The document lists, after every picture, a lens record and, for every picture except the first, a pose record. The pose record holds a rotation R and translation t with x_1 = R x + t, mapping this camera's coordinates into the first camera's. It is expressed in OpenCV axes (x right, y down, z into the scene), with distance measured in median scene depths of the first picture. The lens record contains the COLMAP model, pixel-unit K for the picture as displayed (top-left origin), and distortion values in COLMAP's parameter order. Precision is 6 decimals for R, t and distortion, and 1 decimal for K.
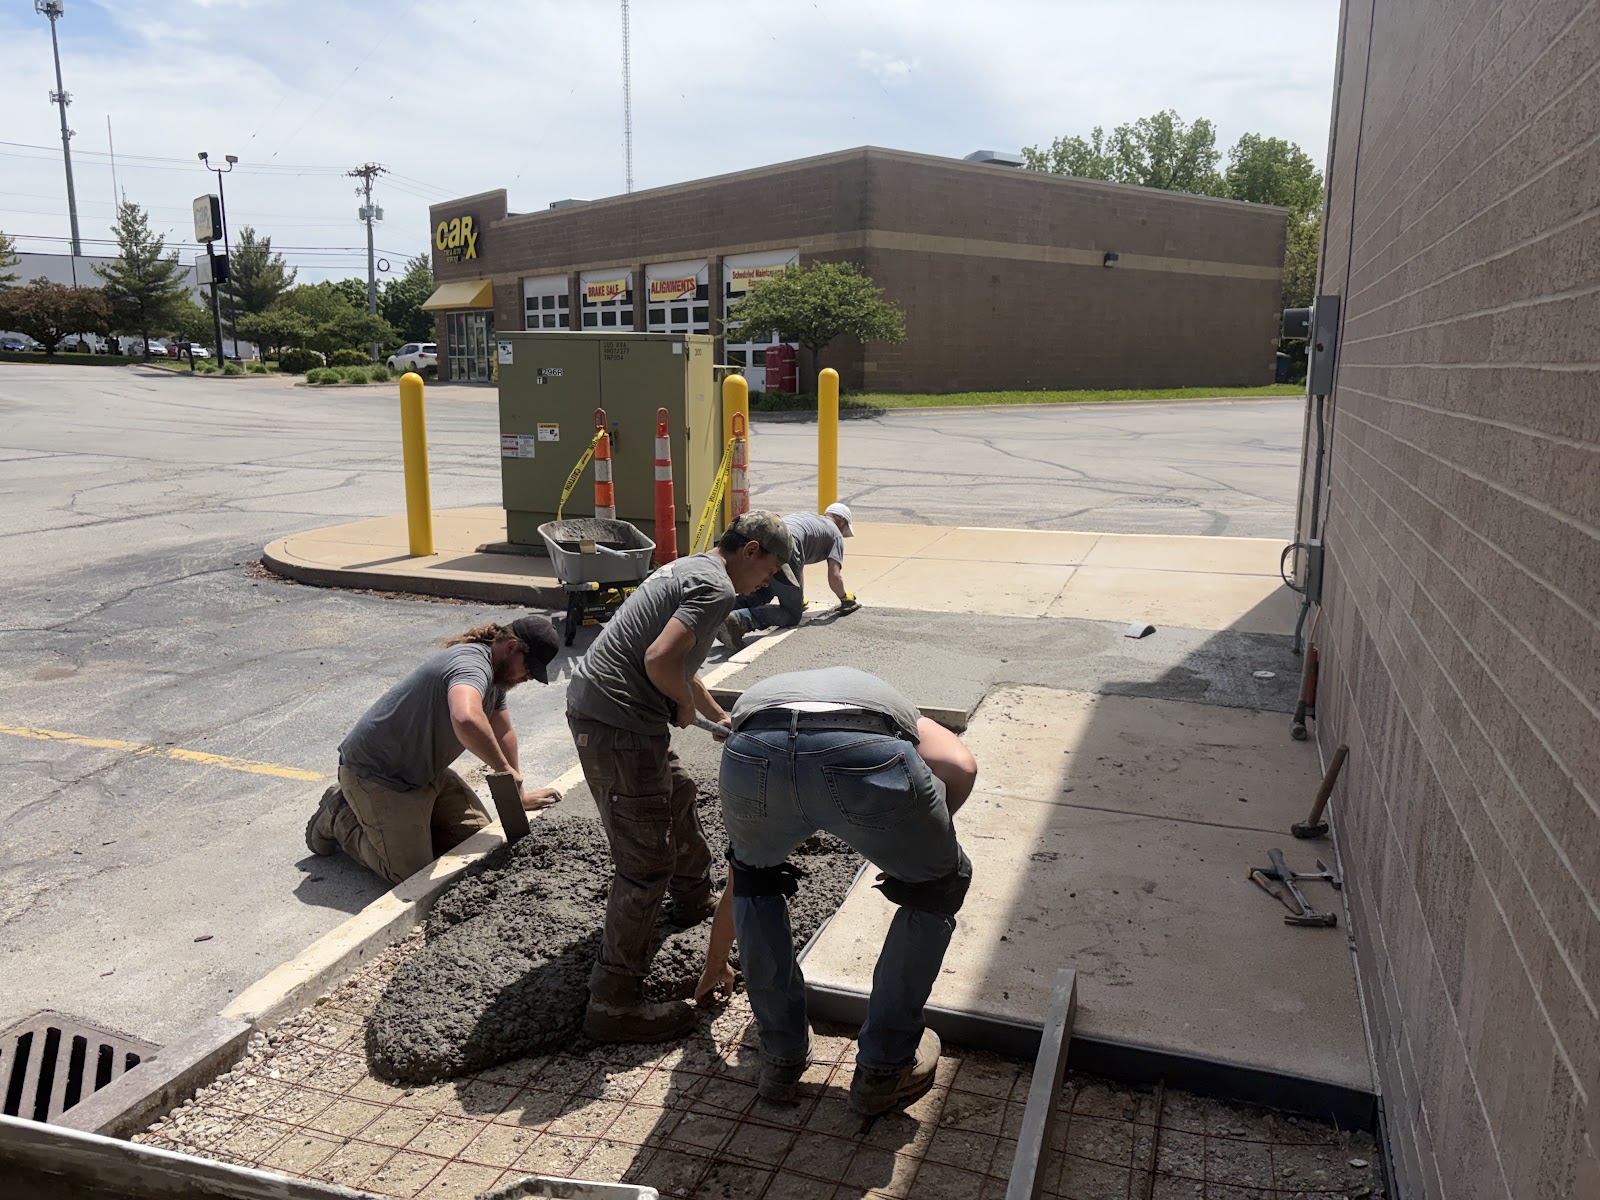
lens RADIAL K [[1208.1, 0, 798.7], [0, 1208.1, 595.6], [0, 0, 1]] dist [0.019142, -0.026552]
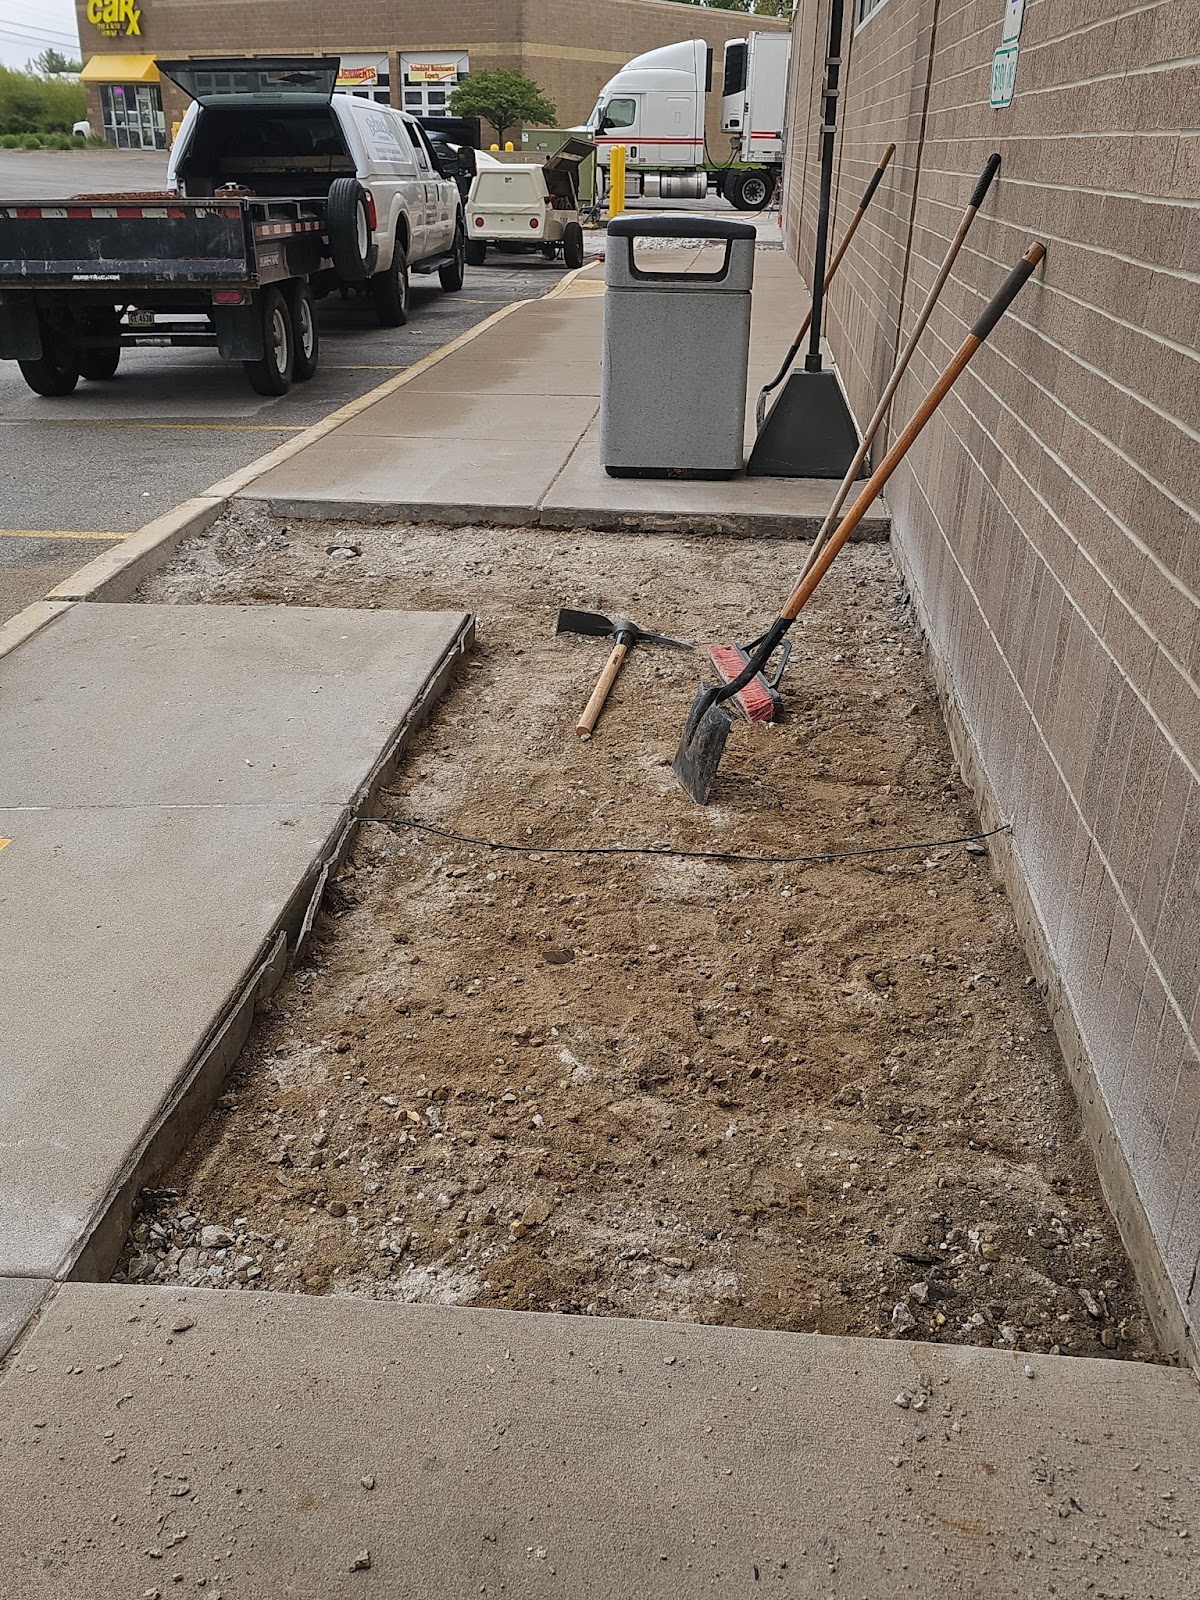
lens RADIAL K [[1391.9, 0, 608.9], [0, 1391.9, 806.1], [0, 0, 1]] dist [0.037735, -0.020148]
pose [[0.967630, -0.097690, 0.232700, -0.234522], [0.035714, 0.965769, 0.256934, 0.116872], [-0.249834, -0.240307, 0.937996, -0.617603]]
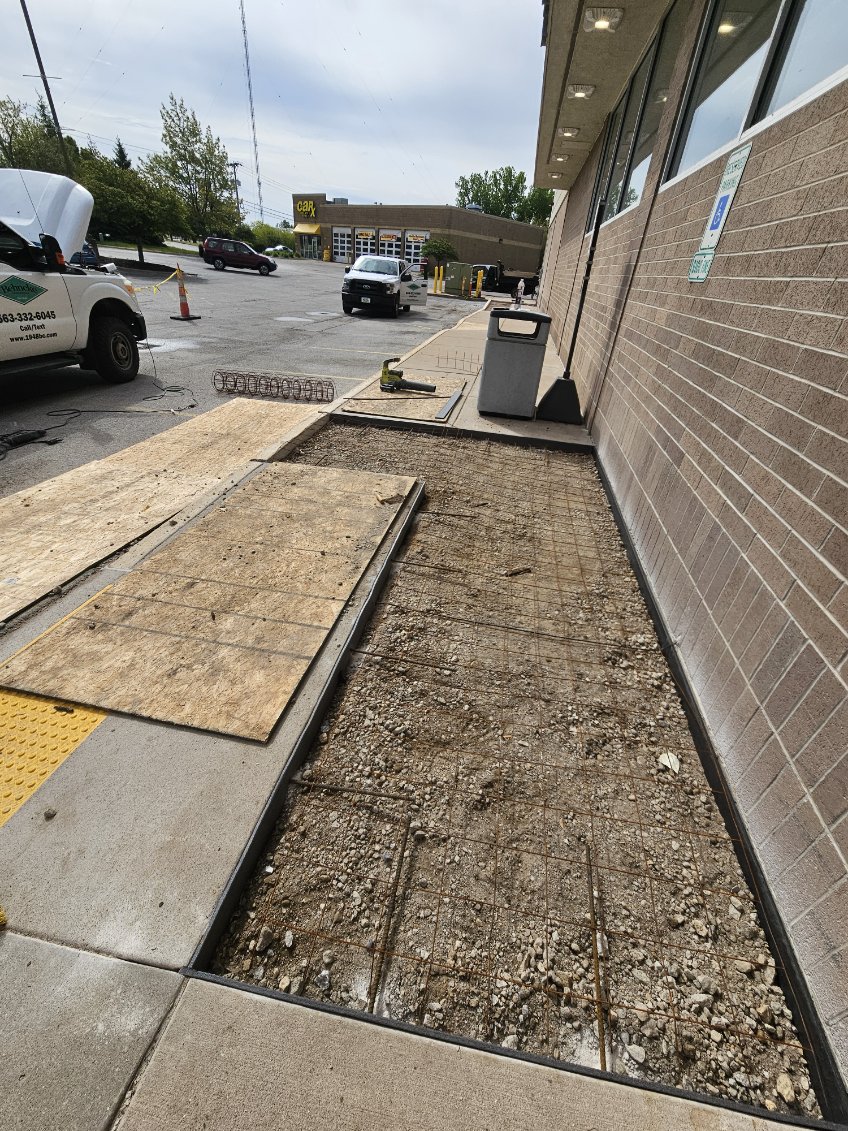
lens RADIAL K [[460.3, 0, 435.8], [0, 460.3, 549.8], [0, 0, 1]] dist [-0.001978, 0.002889]
pose [[0.980257, -0.031300, 0.195234, -0.233121], [-0.042294, 0.931348, 0.361667, 0.109704], [-0.193151, -0.362784, 0.911636, -0.589140]]
